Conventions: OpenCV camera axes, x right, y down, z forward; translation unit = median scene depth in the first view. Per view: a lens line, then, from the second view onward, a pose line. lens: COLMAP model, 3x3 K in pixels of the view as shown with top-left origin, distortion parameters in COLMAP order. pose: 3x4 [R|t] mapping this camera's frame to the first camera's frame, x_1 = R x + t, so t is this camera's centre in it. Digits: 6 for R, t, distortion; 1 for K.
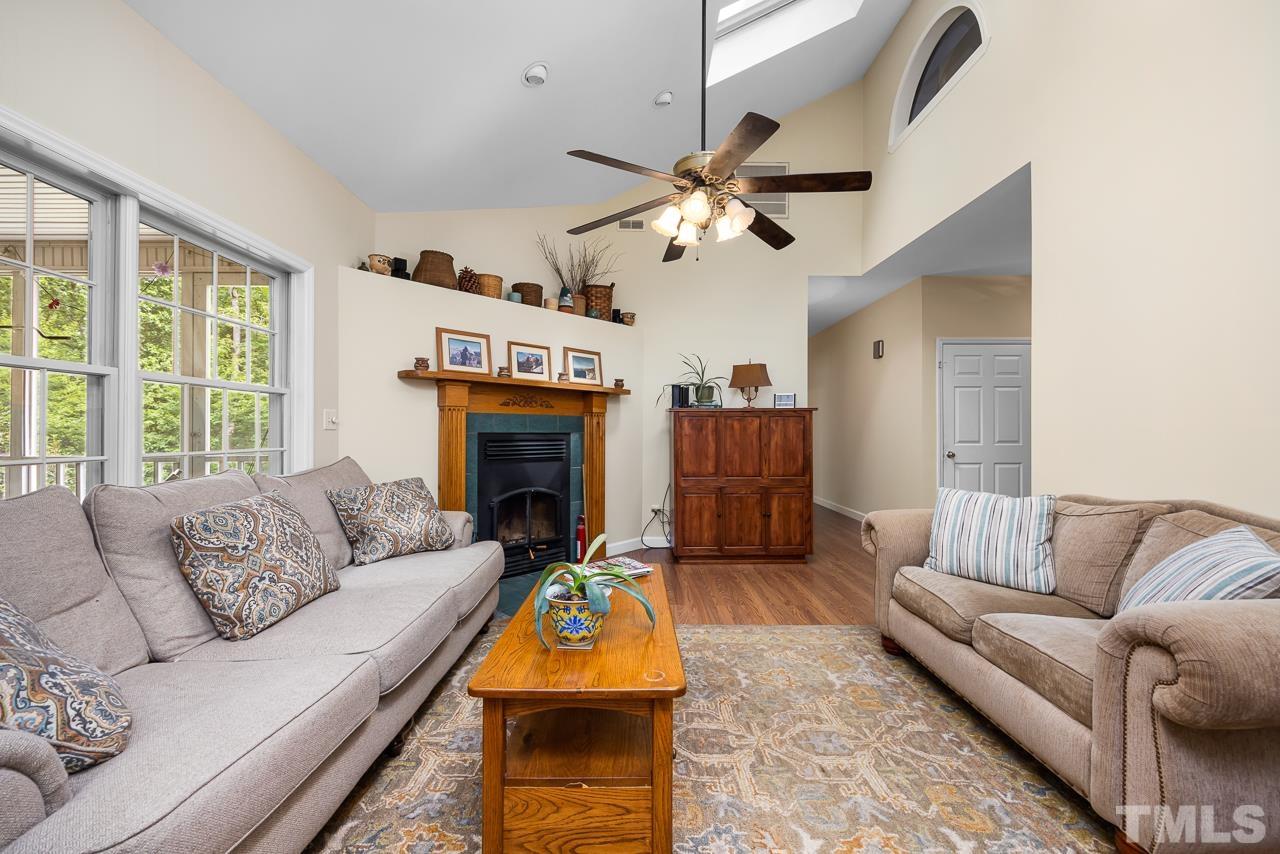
lens RADIAL K [[525.4, 0, 640.0], [0, 525.4, 427.0], [0, 0, 1]] dist [-0.000450, -0.000111]
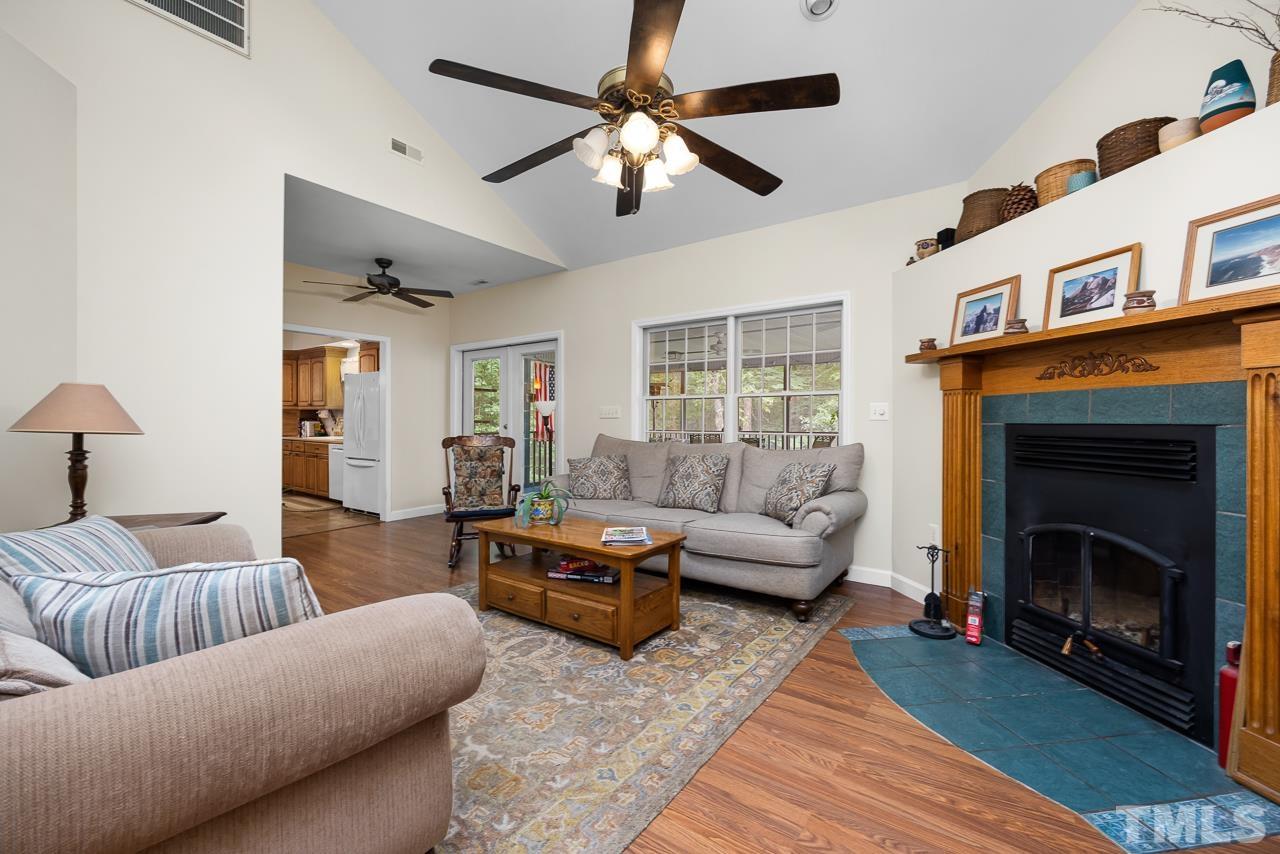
lens RADIAL K [[525.4, 0, 640.0], [0, 525.4, 427.0], [0, 0, 1]] dist [-0.000450, -0.000111]
pose [[-0.601258, 0.001278, -0.799054, 0.550868], [0.000019, 0.999999, 0.001585, 0.014228], [0.799055, 0.000938, -0.601258, 1.086853]]
